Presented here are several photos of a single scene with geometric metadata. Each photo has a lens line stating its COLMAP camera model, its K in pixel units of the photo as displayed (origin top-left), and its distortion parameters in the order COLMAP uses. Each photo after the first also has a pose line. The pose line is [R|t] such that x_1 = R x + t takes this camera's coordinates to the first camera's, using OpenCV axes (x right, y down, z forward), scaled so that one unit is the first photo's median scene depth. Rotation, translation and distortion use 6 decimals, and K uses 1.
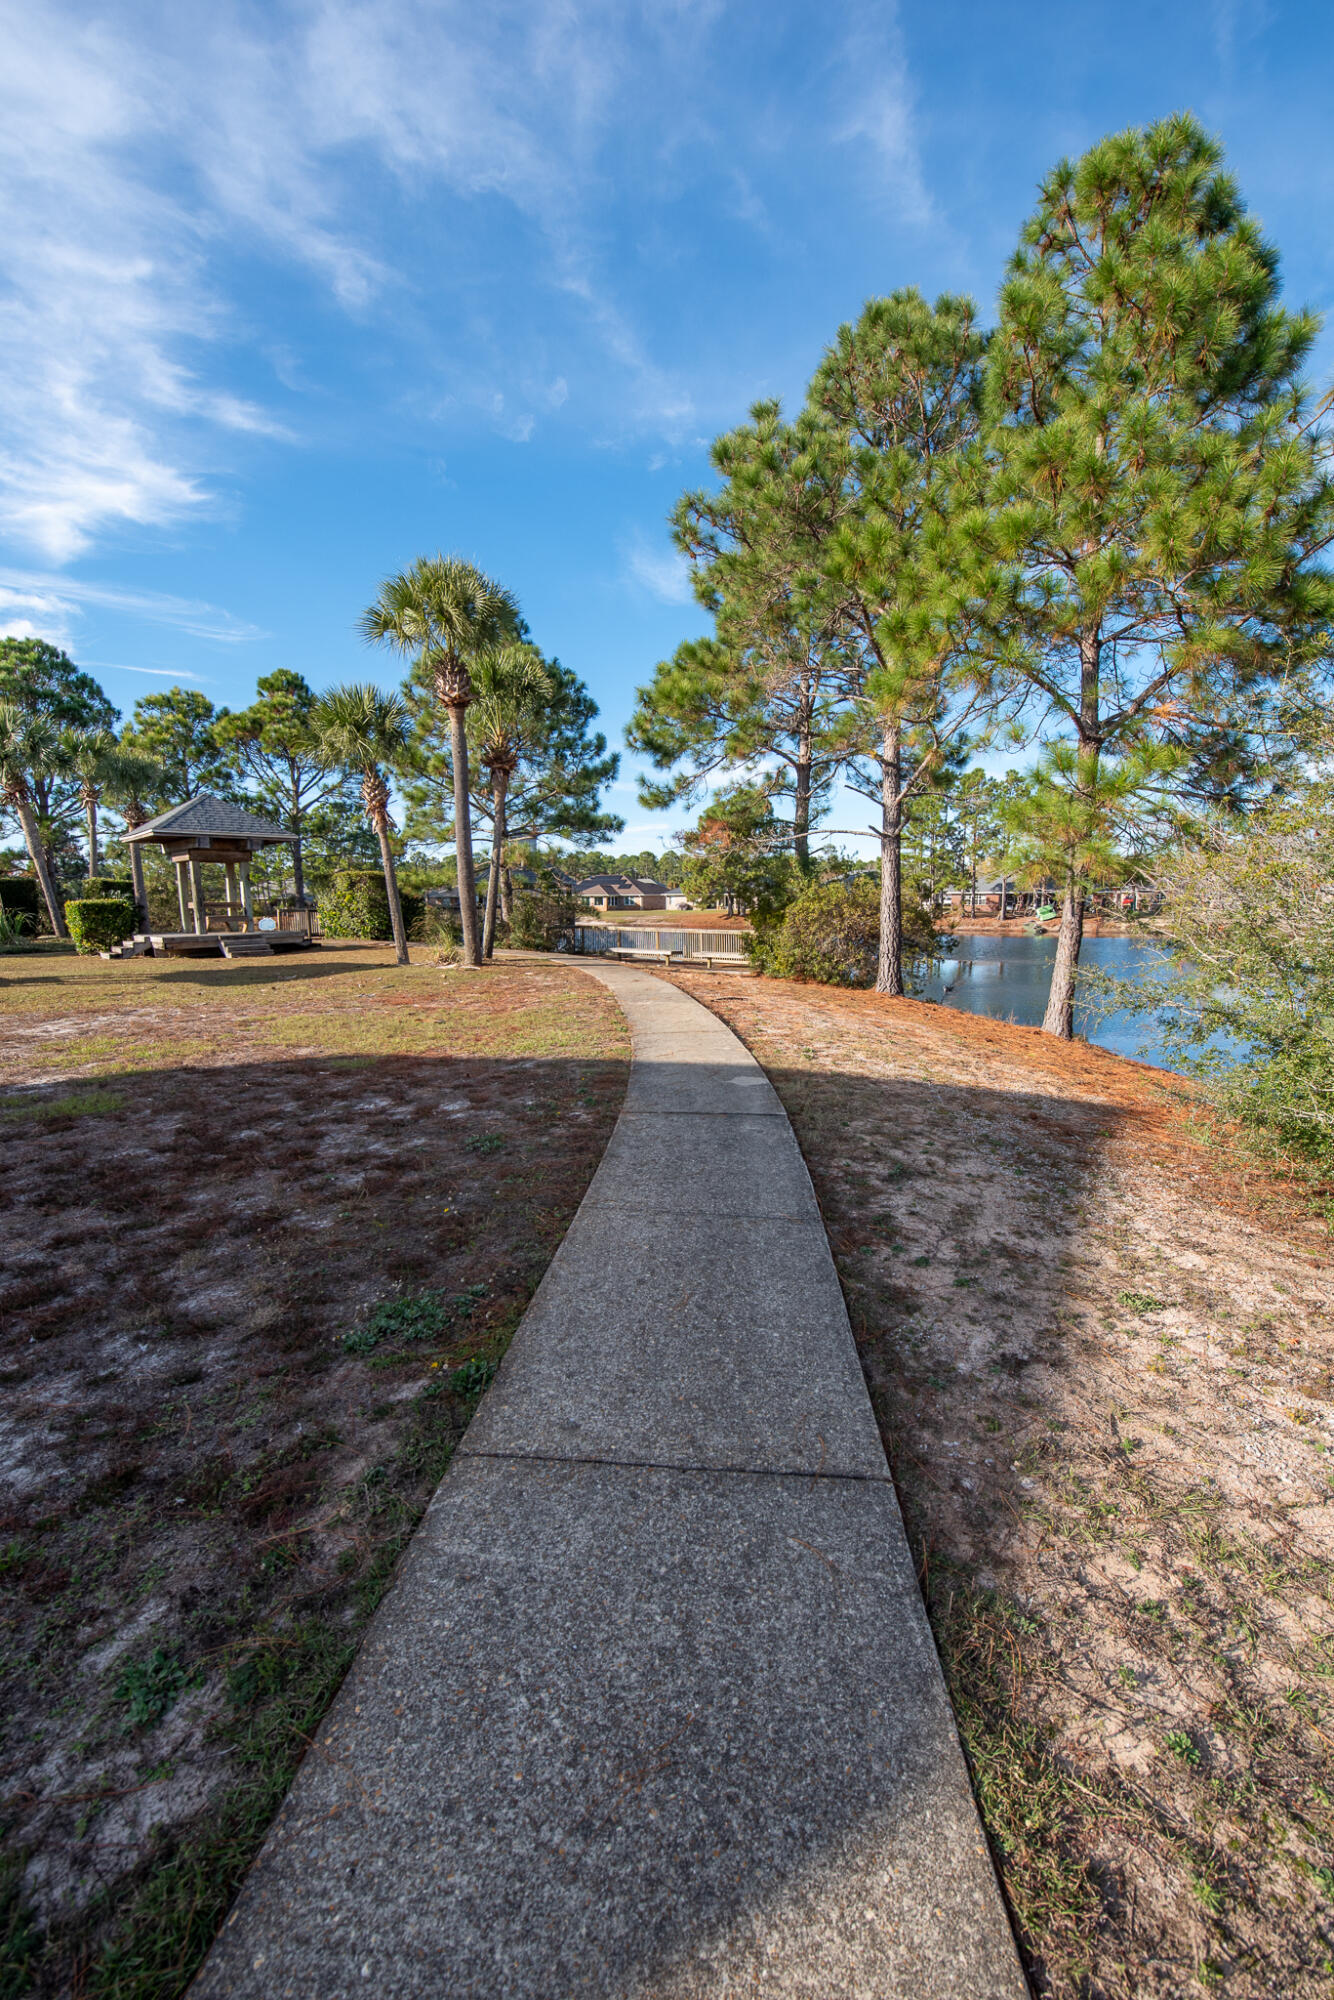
lens RADIAL K [[798.3, 0, 668.2], [0, 798.3, 1005.2], [0, 0, 1]] dist [-0.013436, -0.000345]
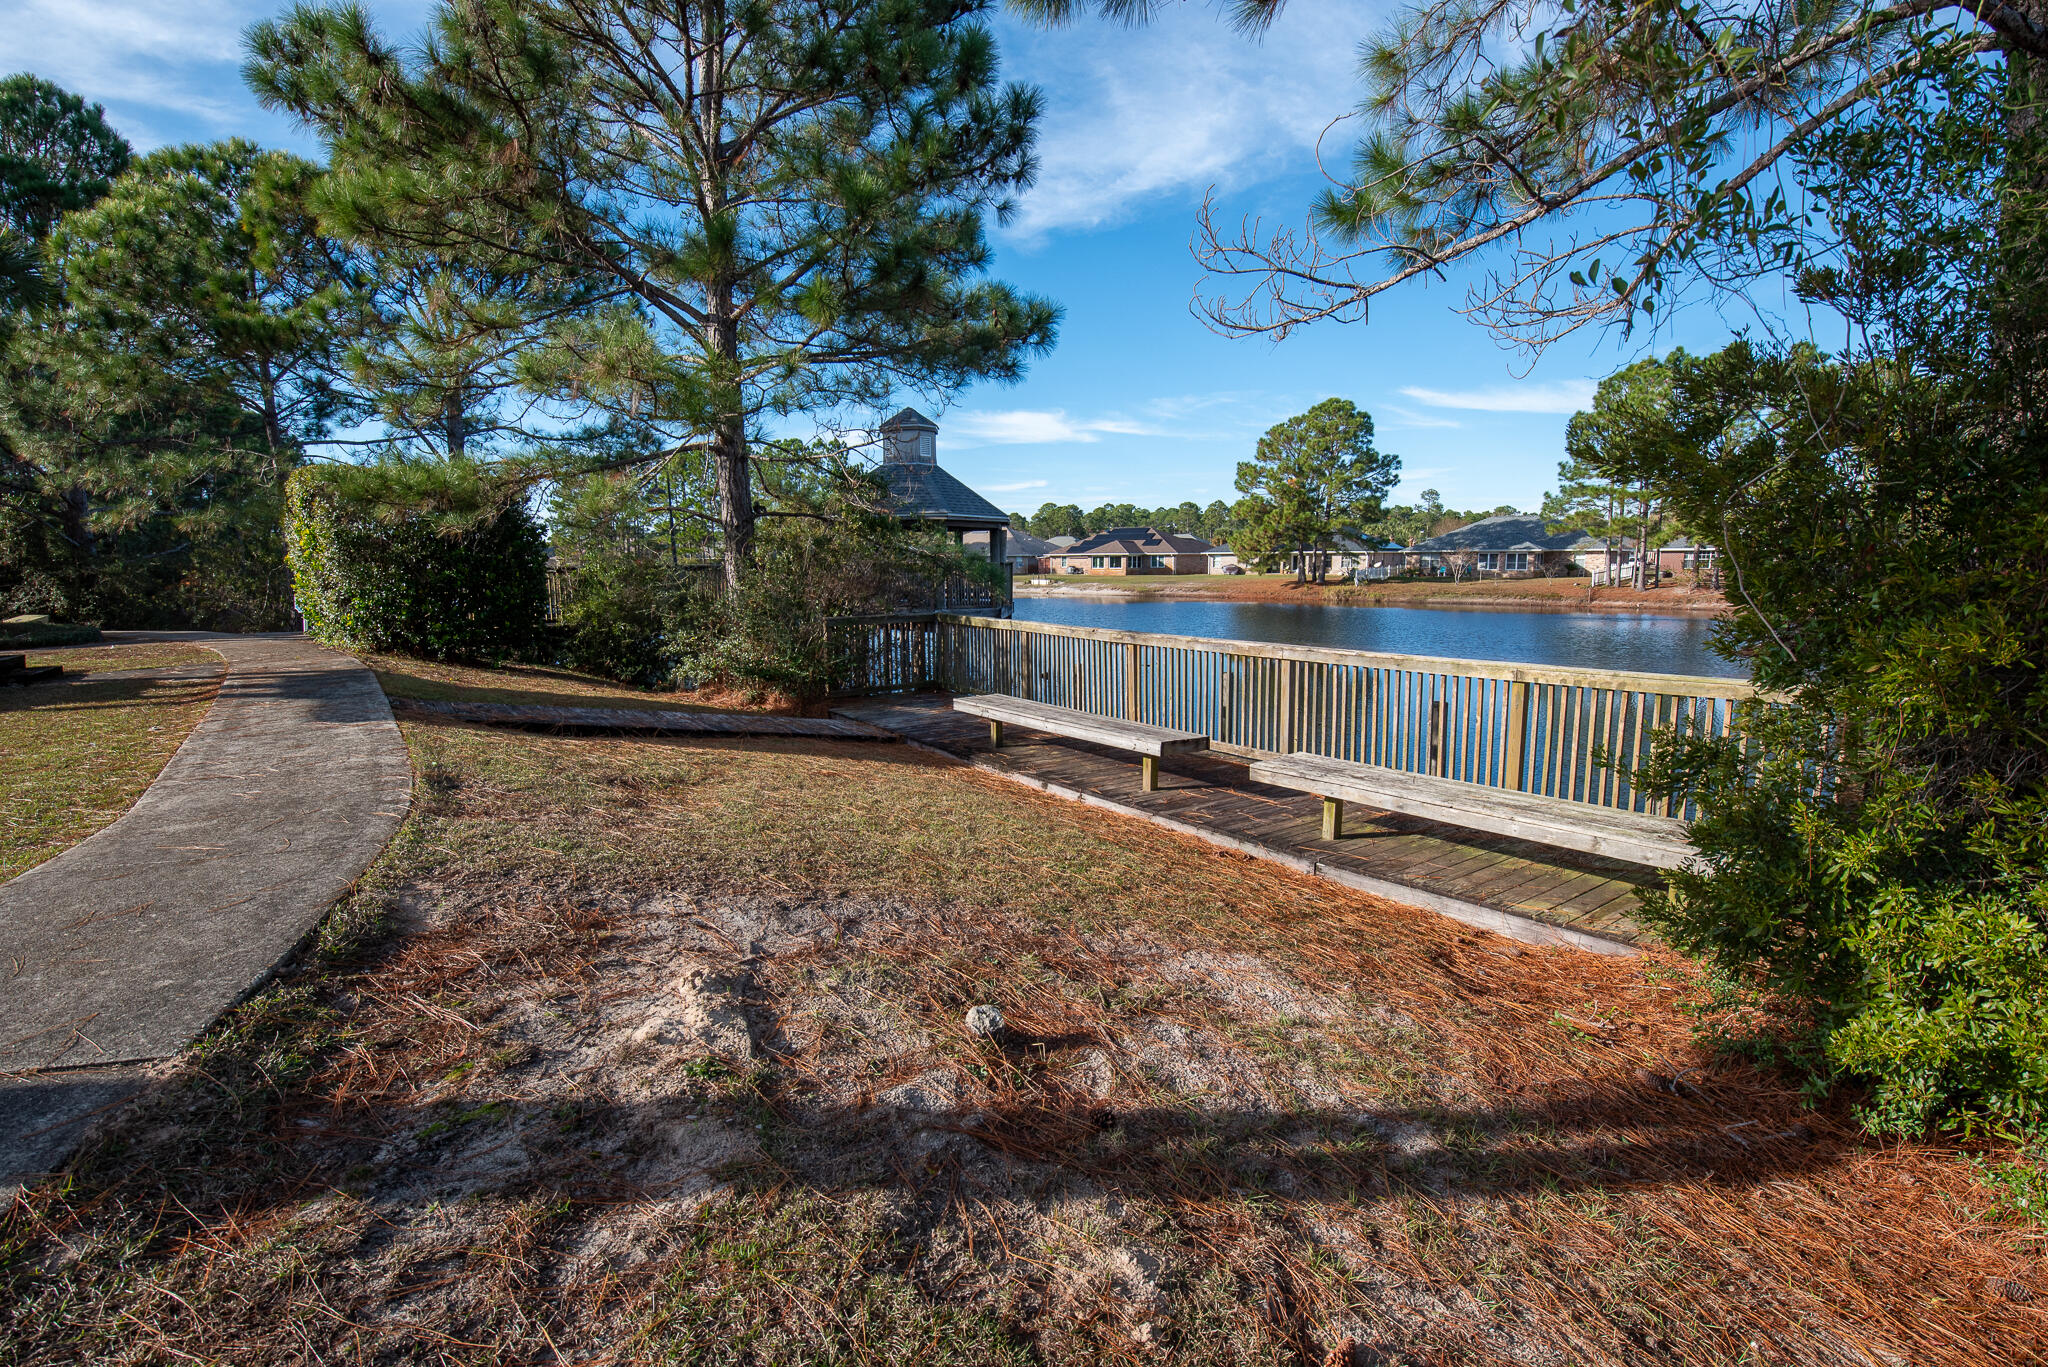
lens RADIAL K [[914.0, 0, 1017.2], [0, 914.0, 684.4], [0, 0, 1]] dist [-0.001247, -0.000269]
pose [[0.977710, 0.029409, -0.207892, 0.021156], [-0.029195, 0.999565, 0.004102, -0.100959], [0.207922, 0.002059, 0.978143, 0.855144]]
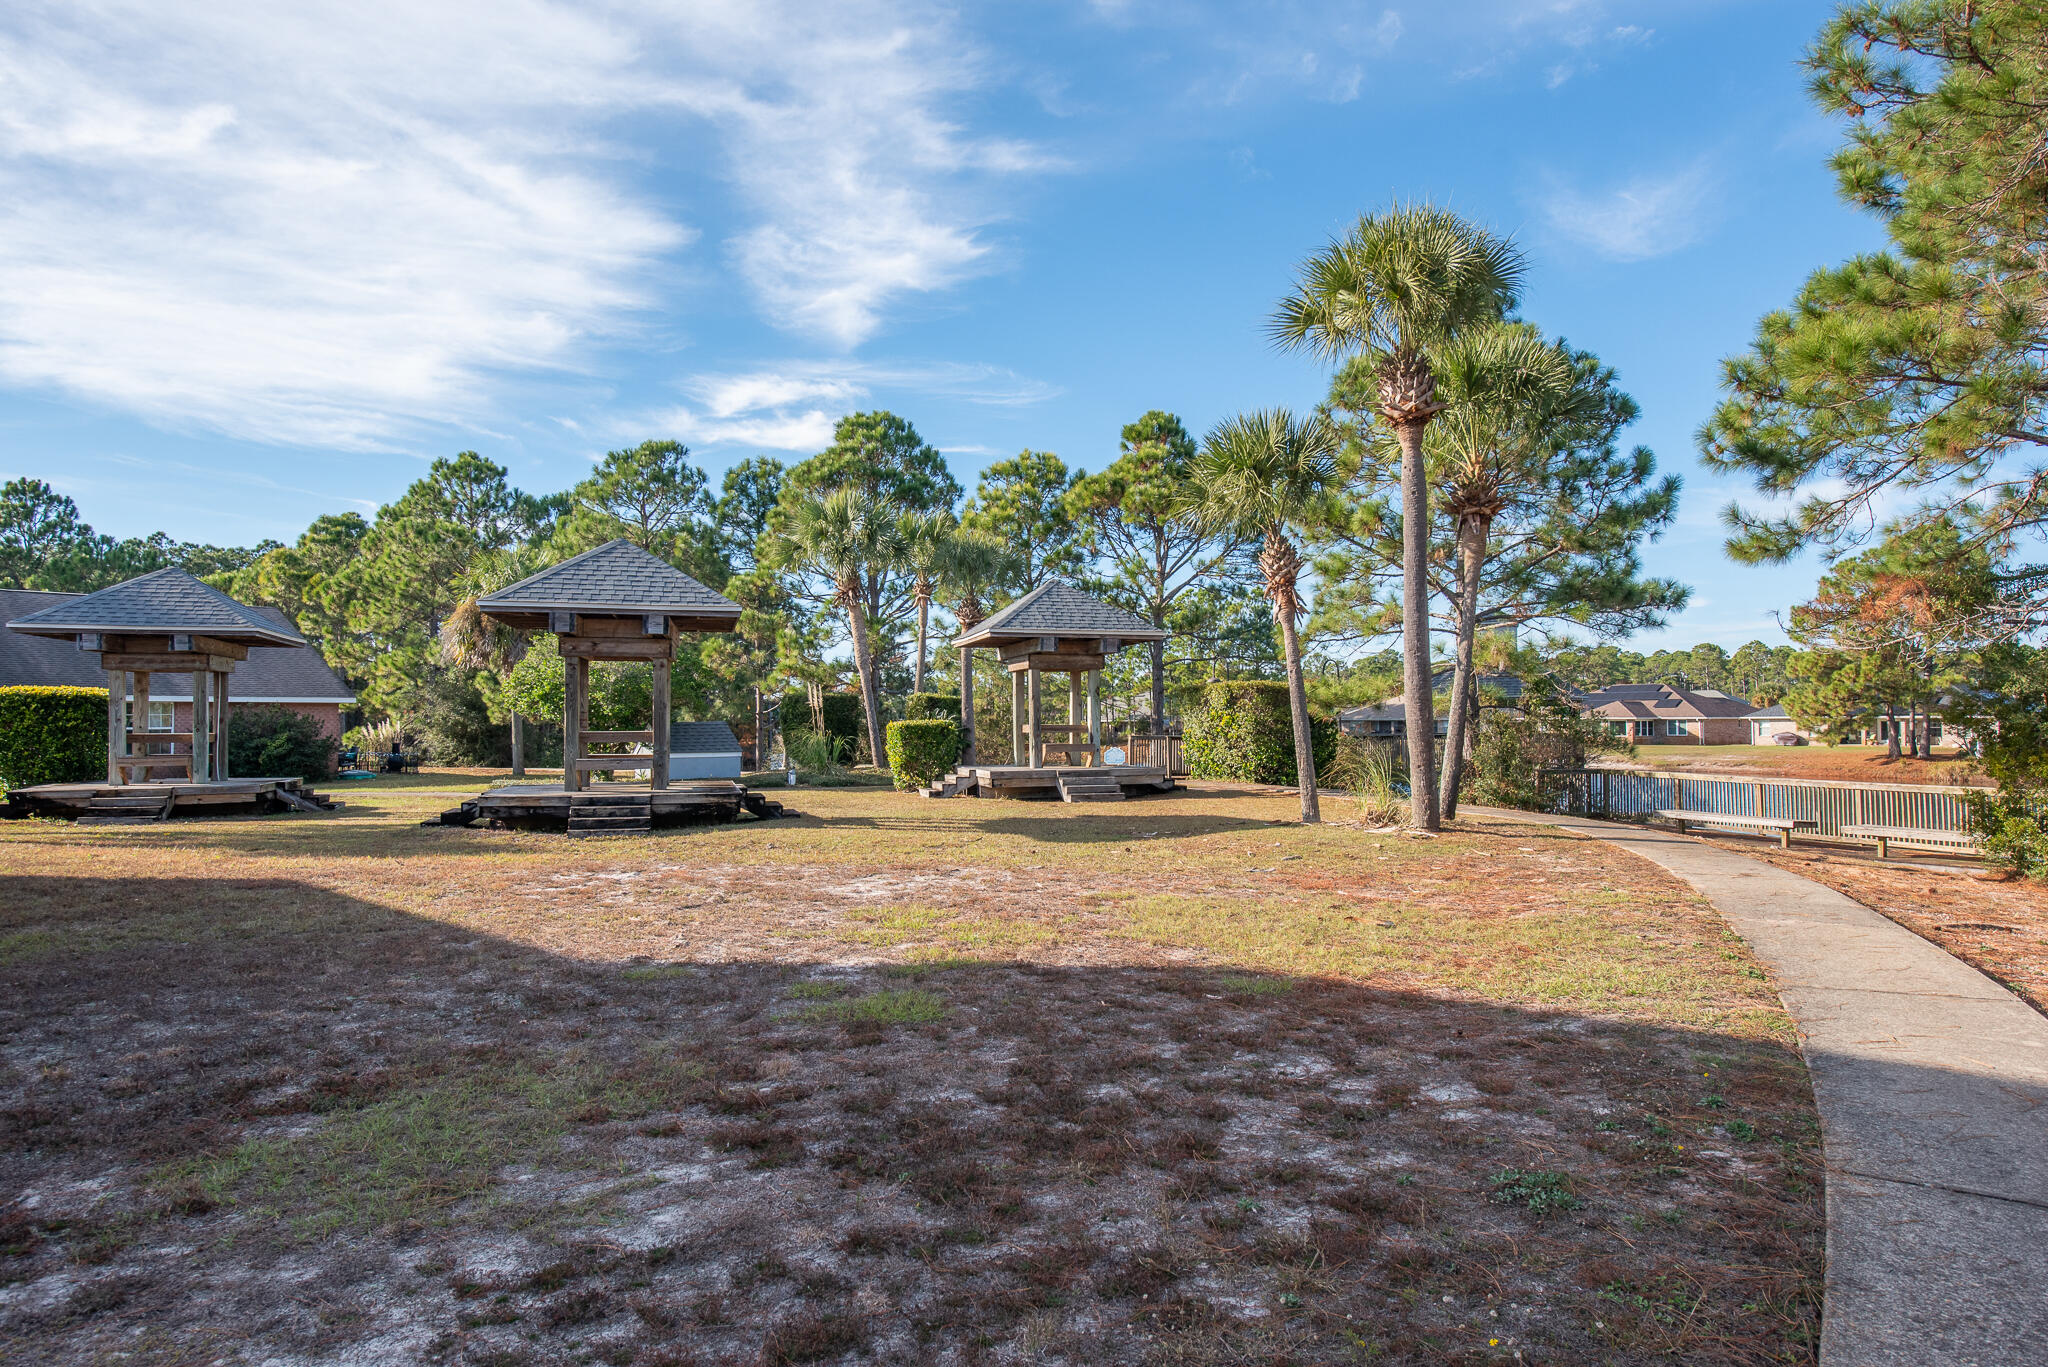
lens RADIAL K [[1224.0, 0, 1020.1], [0, 1224.0, 689.1], [0, 0, 1]] dist [0.004151, -0.001360]
pose [[0.859688, -0.009225, -0.510737, -0.025678], [-0.072550, 0.987497, -0.139954, -0.002544], [0.505642, 0.157370, 0.848269, 0.027167]]
